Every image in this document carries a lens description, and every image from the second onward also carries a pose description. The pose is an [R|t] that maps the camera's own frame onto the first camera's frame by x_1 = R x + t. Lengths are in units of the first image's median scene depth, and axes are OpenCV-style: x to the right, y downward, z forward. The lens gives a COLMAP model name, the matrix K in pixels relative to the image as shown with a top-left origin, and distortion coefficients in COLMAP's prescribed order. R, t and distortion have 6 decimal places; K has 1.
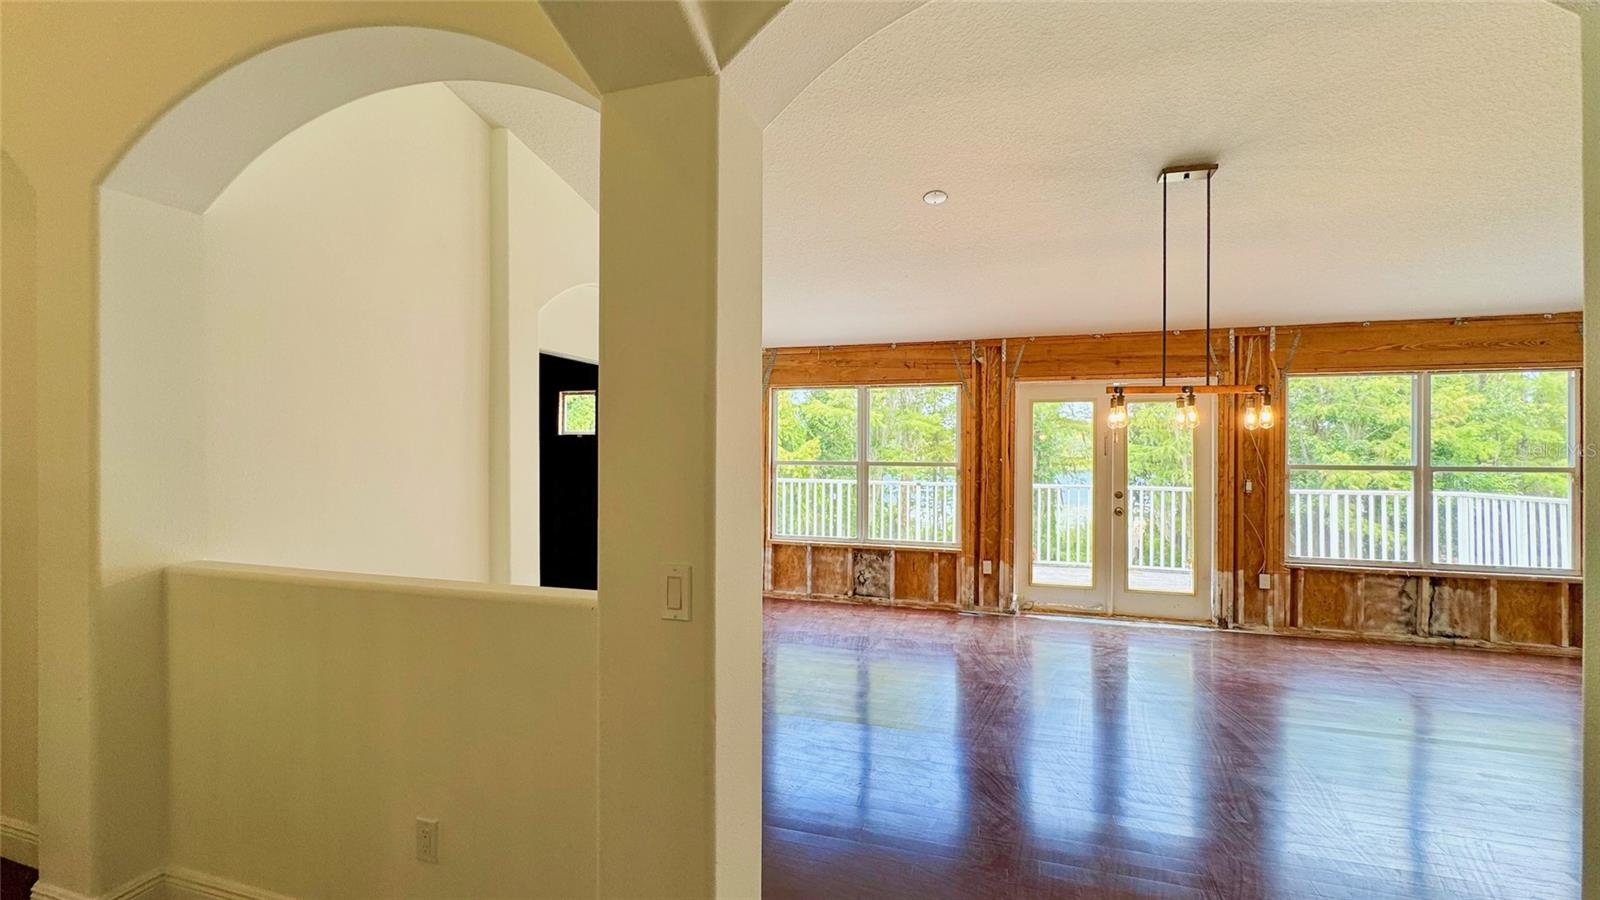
lens RADIAL K [[636.0, 0, 799.6], [0, 636.0, 445.2], [0, 0, 1]] dist [-0.010402, 0.001189]
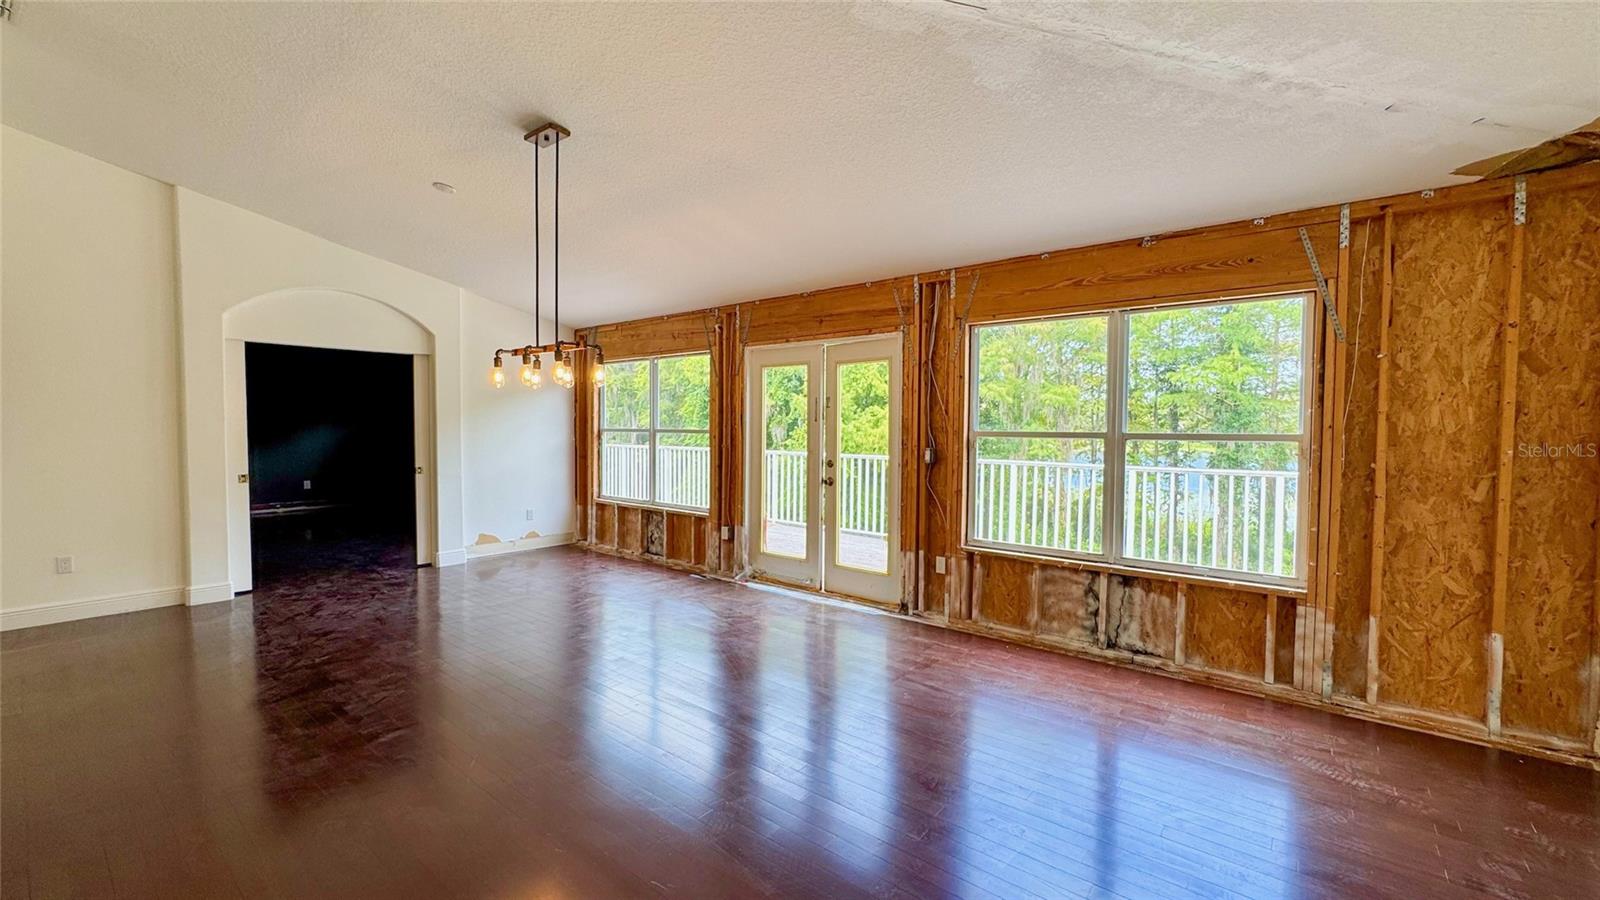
lens RADIAL K [[636.0, 0, 798.9], [0, 636.0, 448.4], [0, 0, 1]] dist [-0.010402, 0.001189]
pose [[0.930841, 0.014982, -0.365118, 0.798309], [-0.002232, 0.999374, 0.035317, 0.022532], [0.365418, -0.032060, 0.930291, 0.109954]]
